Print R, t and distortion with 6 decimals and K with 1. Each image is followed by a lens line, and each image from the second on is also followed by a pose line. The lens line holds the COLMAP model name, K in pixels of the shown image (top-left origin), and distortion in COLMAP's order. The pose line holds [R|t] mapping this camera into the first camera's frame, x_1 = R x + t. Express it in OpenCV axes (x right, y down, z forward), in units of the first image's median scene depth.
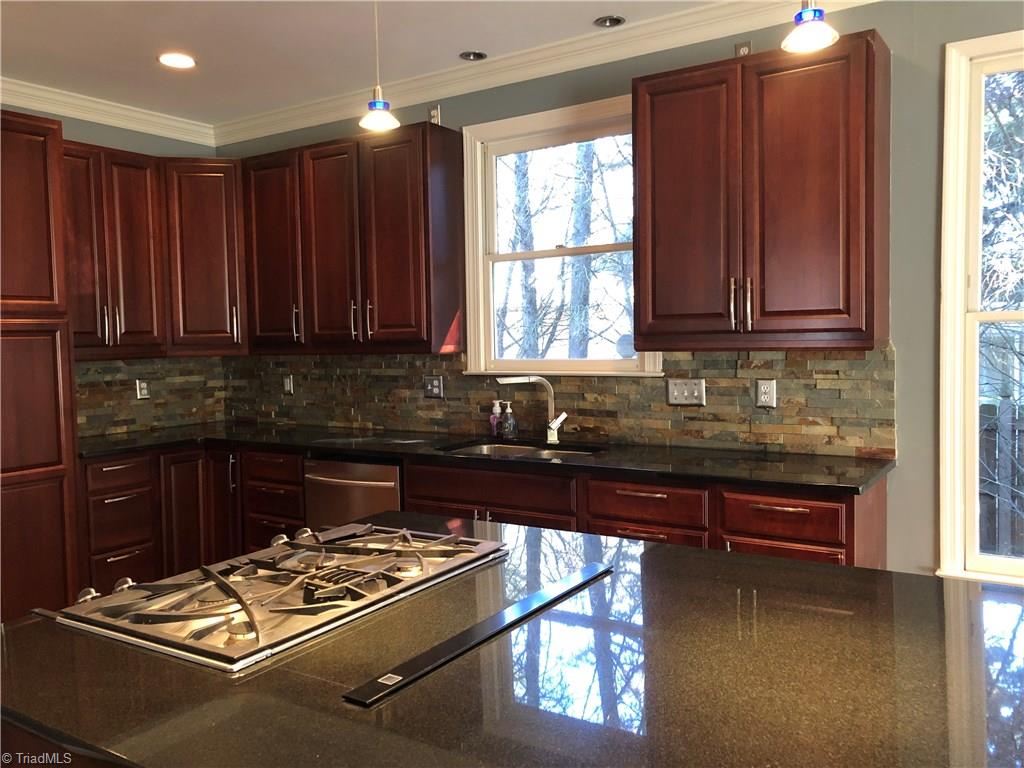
lens RADIAL K [[835.3, 0, 510.6], [0, 835.3, 377.6], [0, 0, 1]] dist [0.048523, -0.049038]
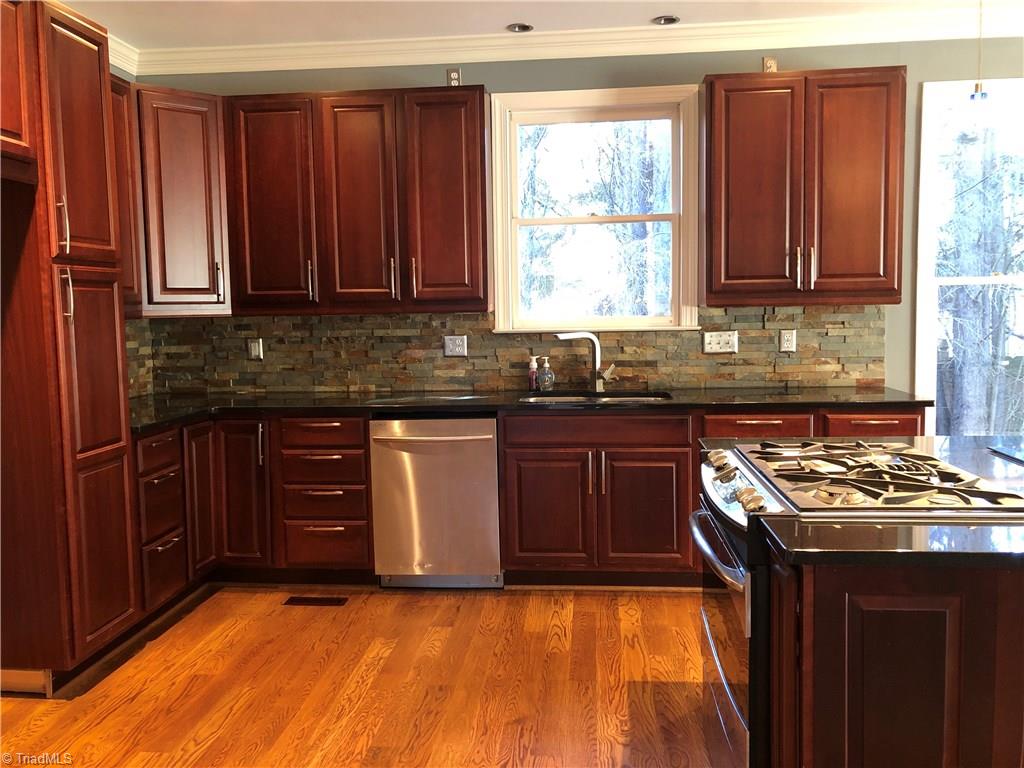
lens RADIAL K [[835.3, 0, 517.2], [0, 835.3, 376.9], [0, 0, 1]] dist [0.048523, -0.049038]
pose [[0.880953, -0.034774, 0.471924, -0.575706], [0.023225, 0.999272, 0.030277, 0.022398], [-0.472633, -0.015712, 0.881119, 0.071197]]
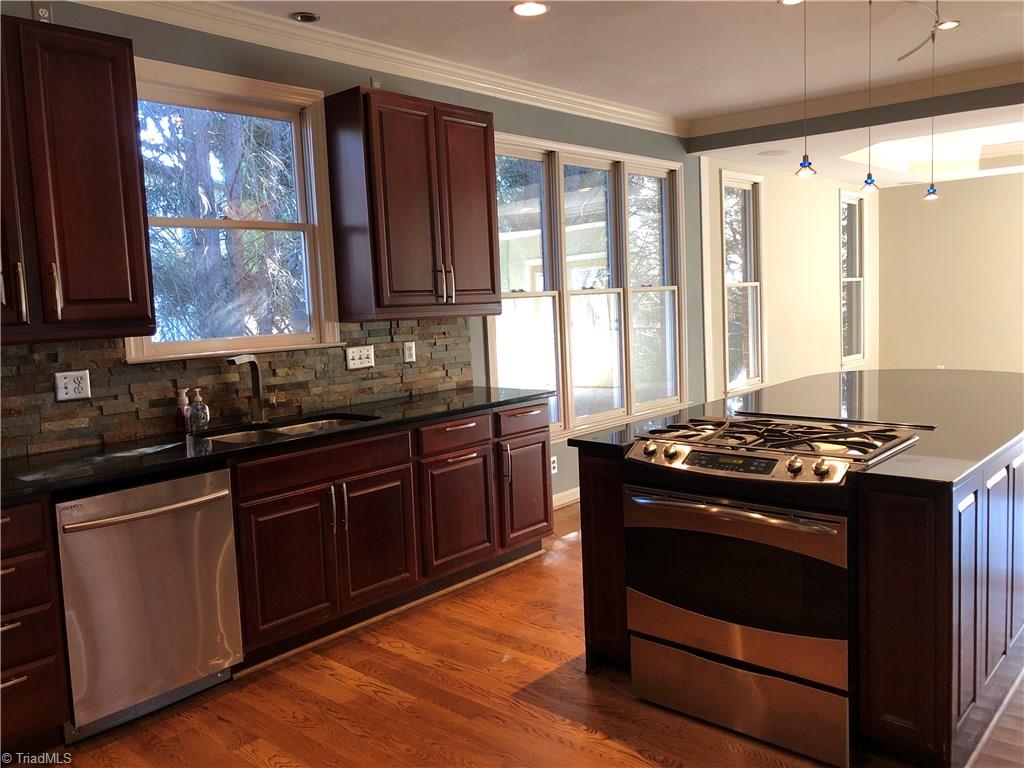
lens RADIAL K [[835.3, 0, 511.1], [0, 835.3, 375.4], [0, 0, 1]] dist [0.048523, -0.049038]
pose [[0.142793, -0.076478, 0.986793, -0.873632], [0.087495, 0.994082, 0.064382, -0.013899], [-0.985878, 0.077146, 0.148639, 0.571783]]
